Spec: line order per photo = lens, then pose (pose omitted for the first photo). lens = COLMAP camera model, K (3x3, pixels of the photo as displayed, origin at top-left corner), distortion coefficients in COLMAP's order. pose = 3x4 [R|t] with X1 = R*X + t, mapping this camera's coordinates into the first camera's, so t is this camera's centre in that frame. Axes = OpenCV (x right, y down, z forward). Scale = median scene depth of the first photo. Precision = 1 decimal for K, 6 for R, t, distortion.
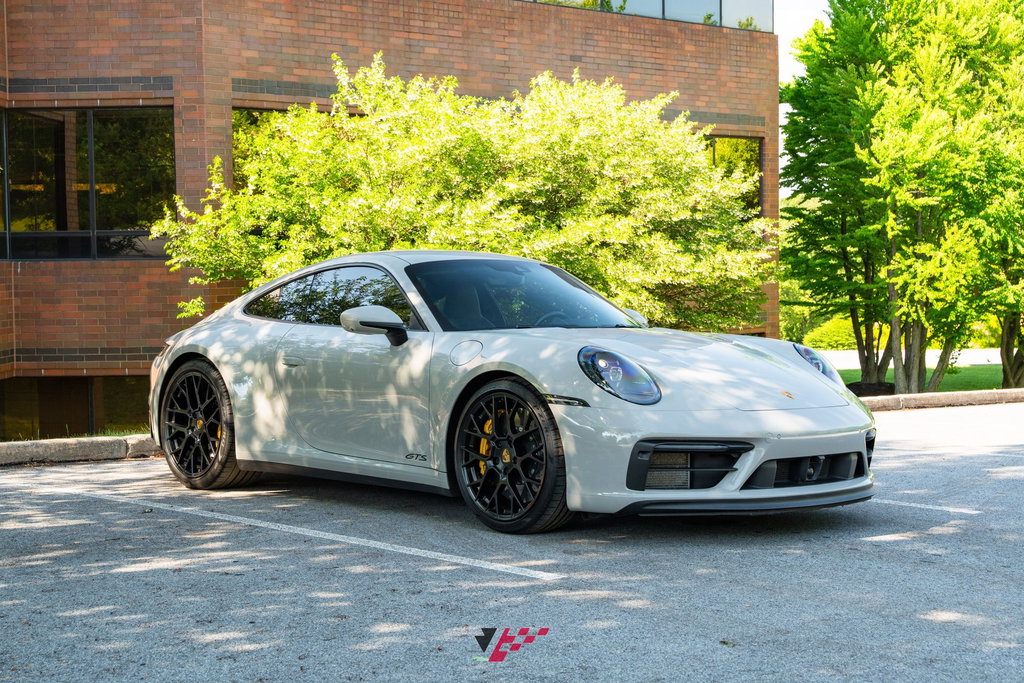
lens RADIAL K [[1597.0, 0, 518.0], [0, 1597.0, 336.9], [0, 0, 1]] dist [0.057868, 0.000000]
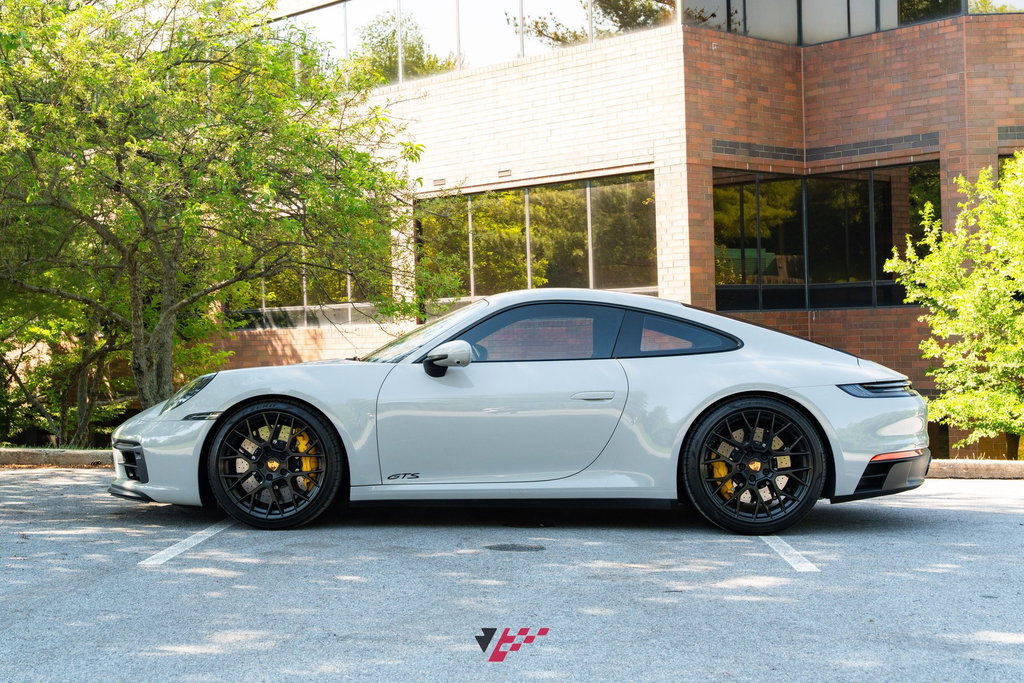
lens RADIAL K [[1482.6, 0, 500.7], [0, 1482.6, 359.8], [0, 0, 1]] dist [0.031869, 0.000000]
pose [[0.717392, 0.005784, -0.696646, 0.258402], [-0.016825, 0.999818, -0.009025, 0.000517], [0.696467, 0.018196, 0.717358, 0.103729]]
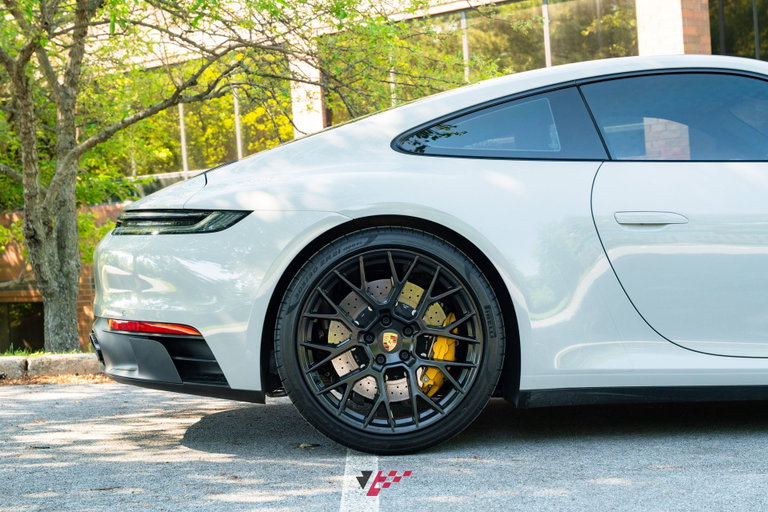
lens RADIAL K [[1470.8, 0, 366.8], [0, 1470.8, 285.5], [0, 0, 1]] dist [0.046832, 0.000000]
pose [[0.738338, -0.004643, -0.674415, 0.071383], [0.024474, 0.999502, 0.019913, 0.009683], [0.673987, -0.031208, 0.738084, 0.194769]]
